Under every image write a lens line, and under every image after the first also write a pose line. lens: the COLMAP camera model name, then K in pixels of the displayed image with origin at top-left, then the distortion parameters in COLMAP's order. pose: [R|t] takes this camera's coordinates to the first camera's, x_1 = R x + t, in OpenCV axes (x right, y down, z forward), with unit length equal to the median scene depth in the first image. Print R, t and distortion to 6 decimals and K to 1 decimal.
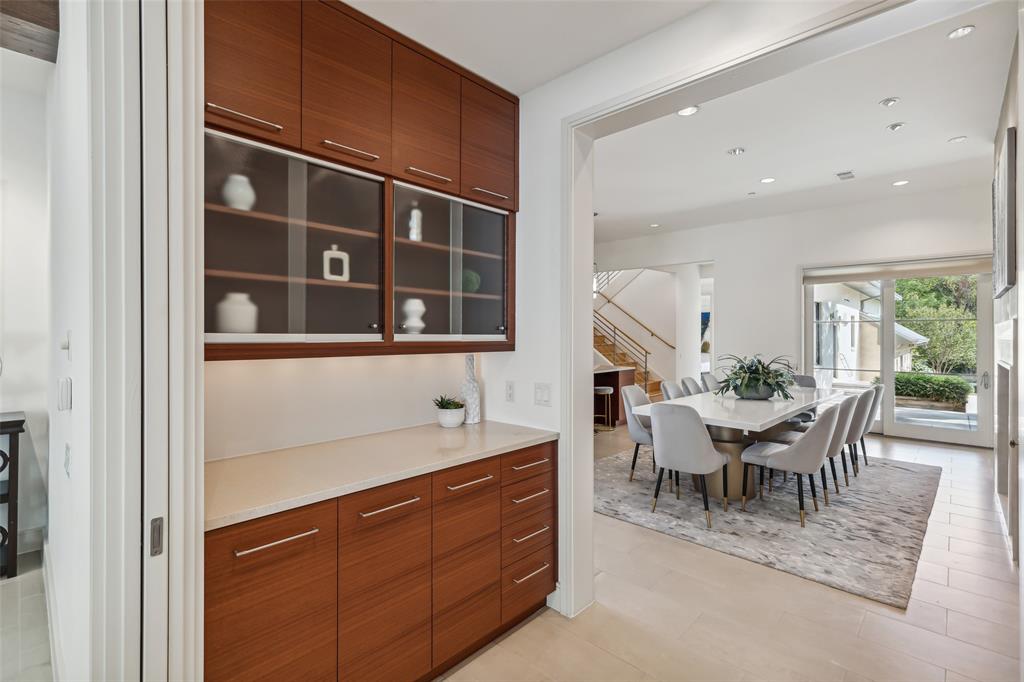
lens RADIAL K [[463.7, 0, 512.2], [0, 463.7, 335.6], [0, 0, 1]] dist [0.007858, -0.001167]
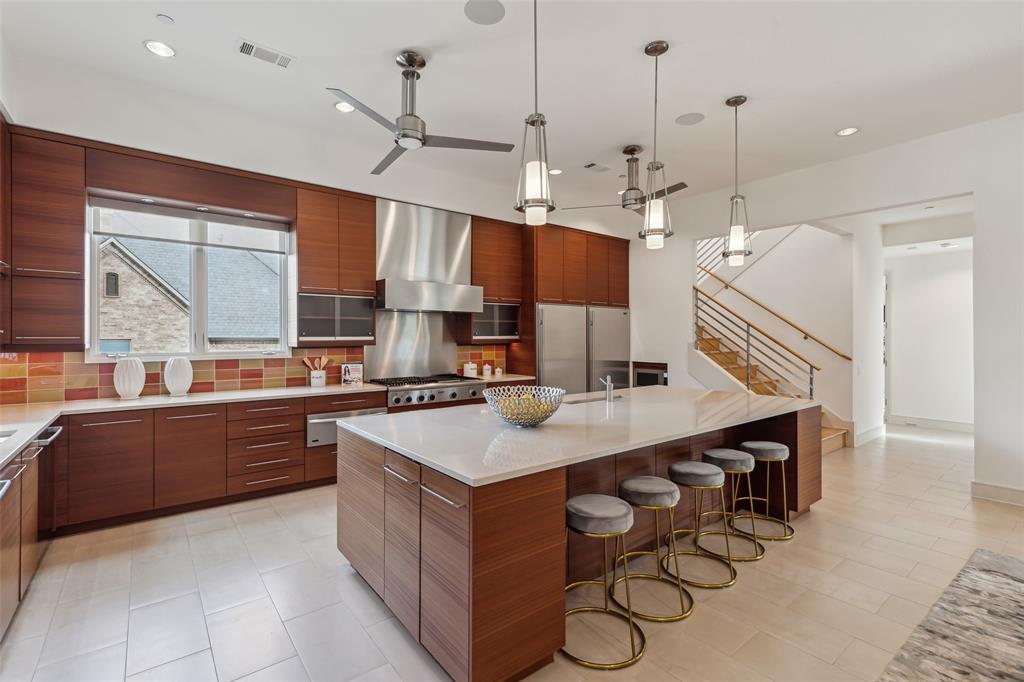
lens RADIAL K [[463.7, 0, 507.2], [0, 463.7, 340.1], [0, 0, 1]] dist [0.007858, -0.001167]
pose [[0.988554, 0.000588, -0.150868, 0.000487], [0.000133, 0.999989, 0.004767, -0.000507], [0.150869, -0.004733, 0.988542, 0.348283]]
